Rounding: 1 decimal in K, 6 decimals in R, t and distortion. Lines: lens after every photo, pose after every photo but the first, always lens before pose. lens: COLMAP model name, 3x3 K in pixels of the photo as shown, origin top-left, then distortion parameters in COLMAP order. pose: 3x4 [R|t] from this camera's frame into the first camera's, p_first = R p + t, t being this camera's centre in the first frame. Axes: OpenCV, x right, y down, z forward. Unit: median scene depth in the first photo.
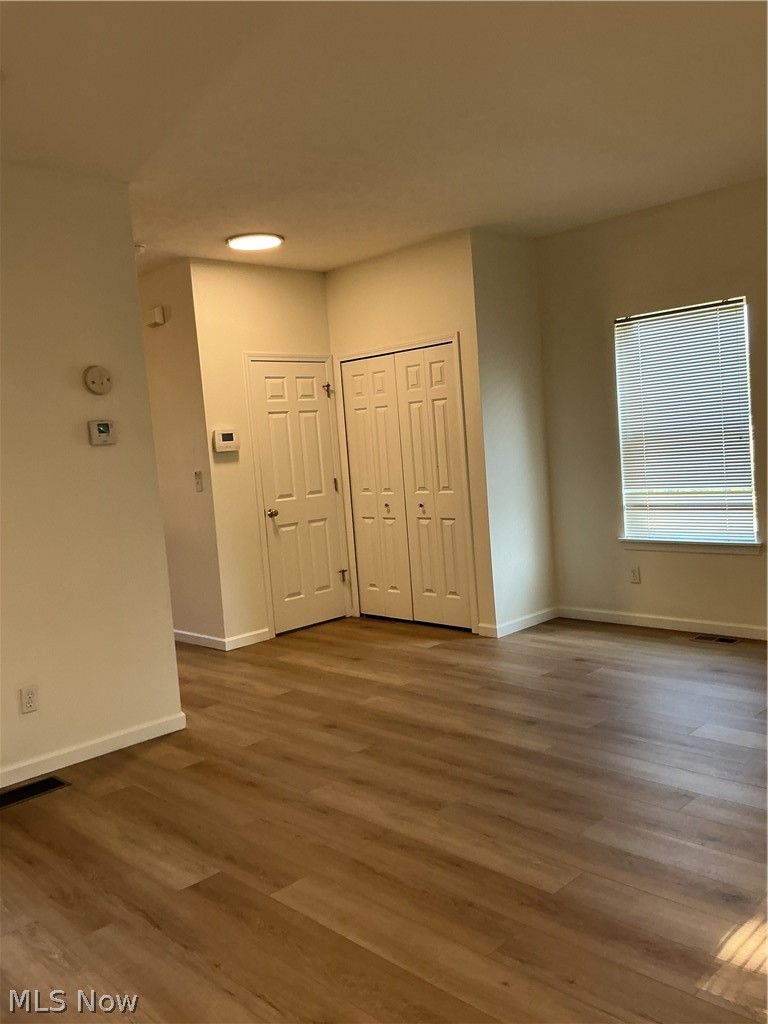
lens RADIAL K [[857.7, 0, 384.7], [0, 857.7, 507.0], [0, 0, 1]] dist [0.050417, -0.081040]
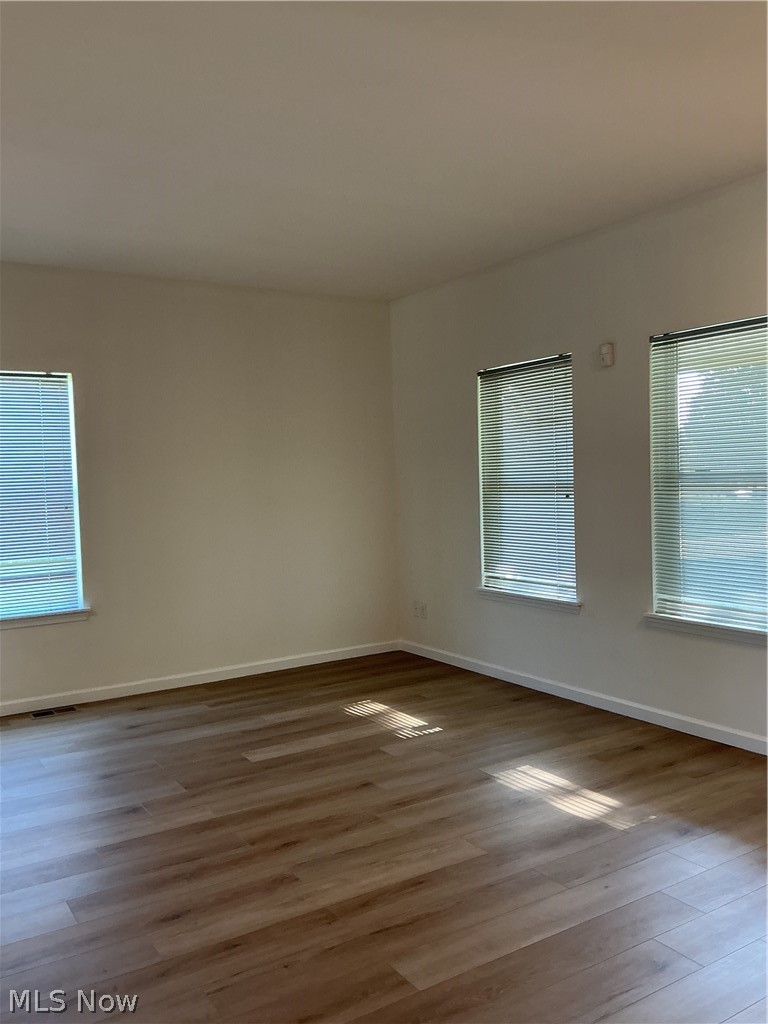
lens RADIAL K [[857.7, 0, 386.0], [0, 857.7, 515.2], [0, 0, 1]] dist [0.050417, -0.081040]
pose [[0.204119, 0.026018, 0.978600, -0.867560], [0.087609, 0.995150, -0.044732, 0.012954], [-0.975018, 0.094865, 0.200849, 0.711540]]
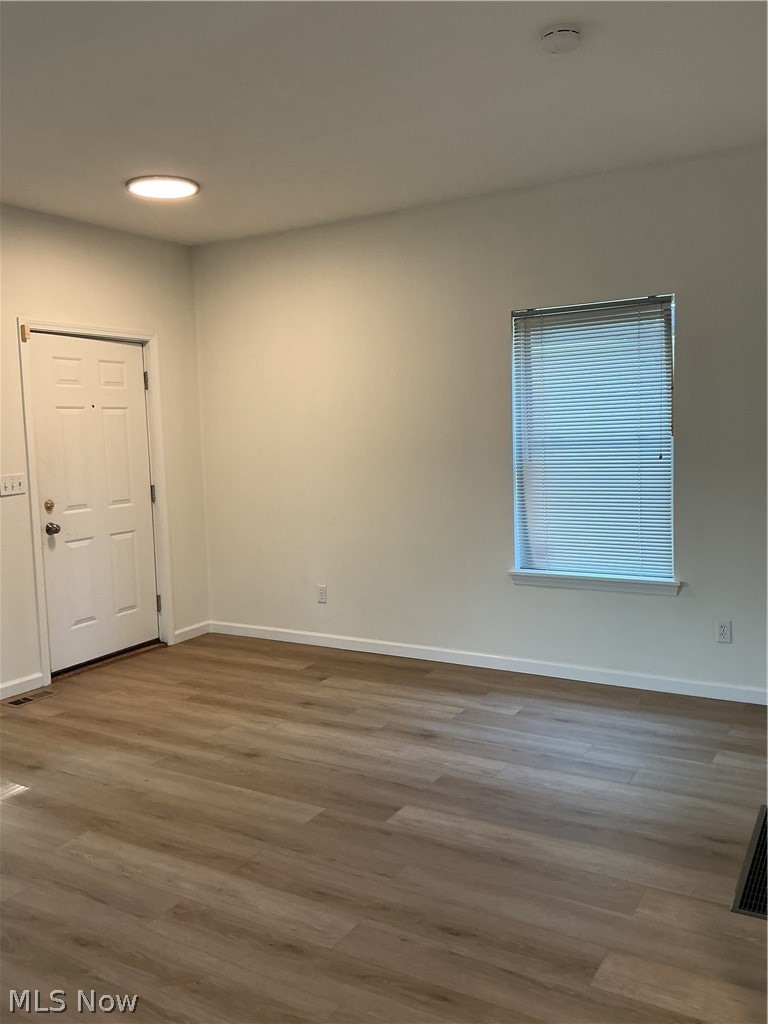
lens RADIAL K [[857.7, 0, 384.6], [0, 857.7, 510.6], [0, 0, 1]] dist [0.050417, -0.081040]
pose [[-0.961651, 0.132339, -0.240238, 0.020816], [0.087176, 0.977952, 0.189763, -0.163861], [0.260054, 0.161543, -0.951985, 1.846800]]
